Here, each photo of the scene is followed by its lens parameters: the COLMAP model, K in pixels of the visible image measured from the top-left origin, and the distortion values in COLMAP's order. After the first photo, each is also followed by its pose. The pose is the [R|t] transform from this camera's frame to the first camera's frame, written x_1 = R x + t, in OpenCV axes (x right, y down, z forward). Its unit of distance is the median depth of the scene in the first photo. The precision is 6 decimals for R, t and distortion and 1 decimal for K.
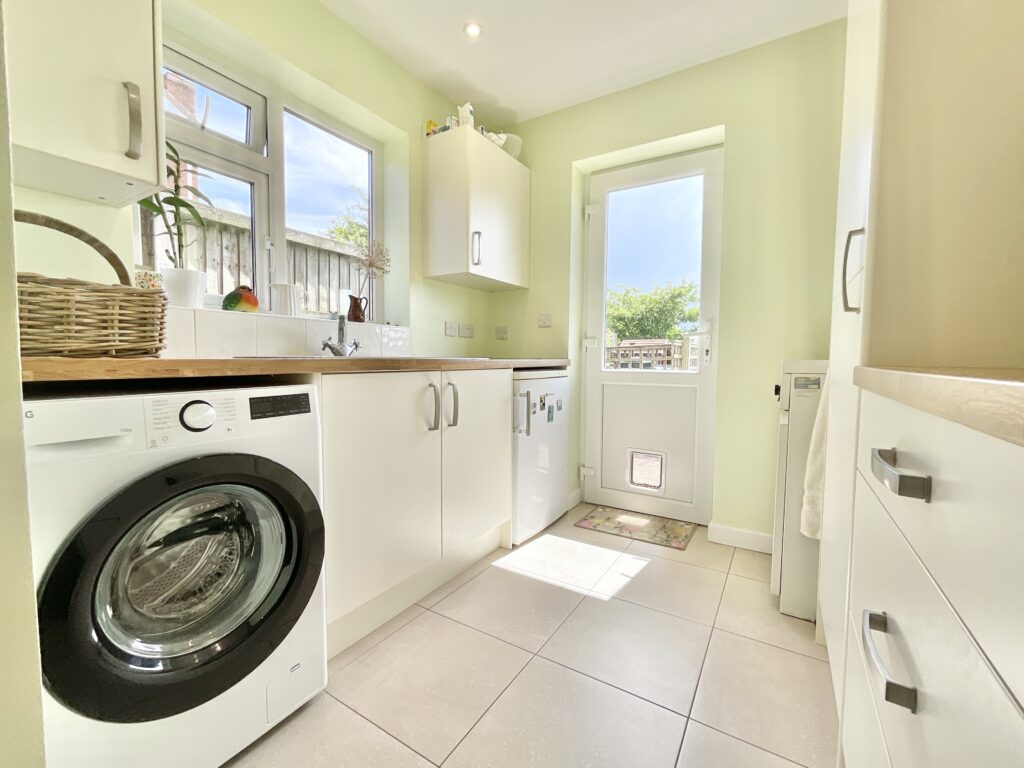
lens RADIAL K [[415.7, 0, 514.1], [0, 415.7, 382.5], [0, 0, 1]] dist [0.000509, -0.002694]
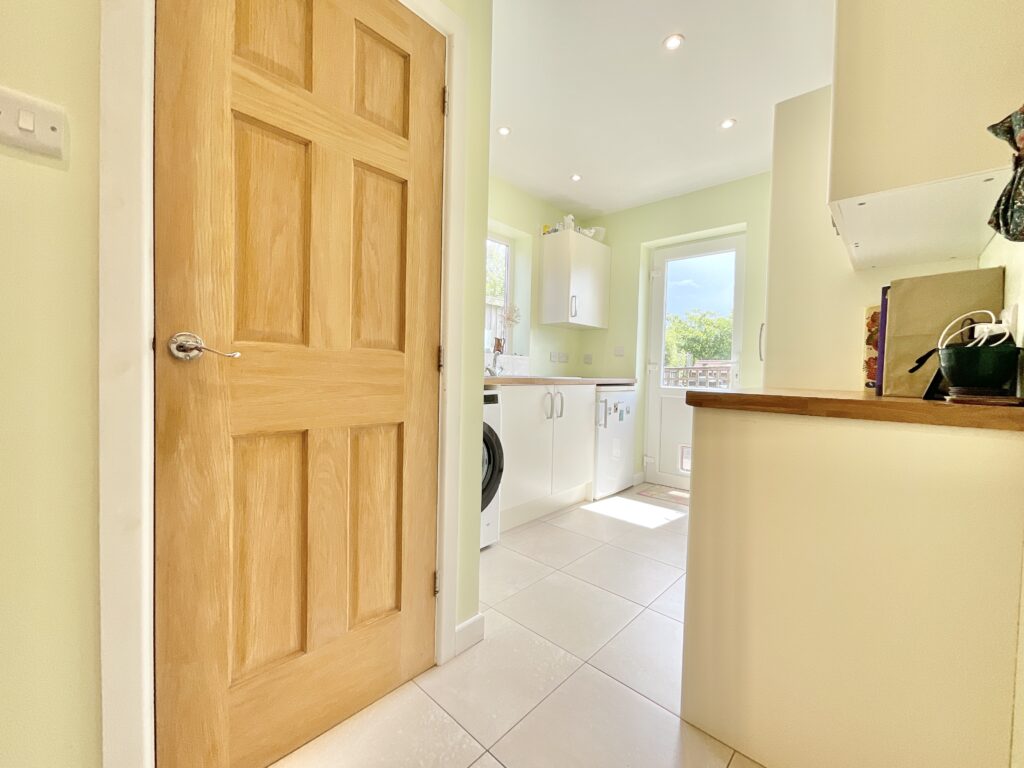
lens RADIAL K [[415.7, 0, 508.6], [0, 415.7, 386.0], [0, 0, 1]] dist [0.000509, -0.002694]
pose [[0.979222, 0.022064, -0.201590, -0.009602], [-0.027375, 0.999347, -0.023594, 0.016989], [0.200937, 0.028622, 0.979186, -0.547383]]
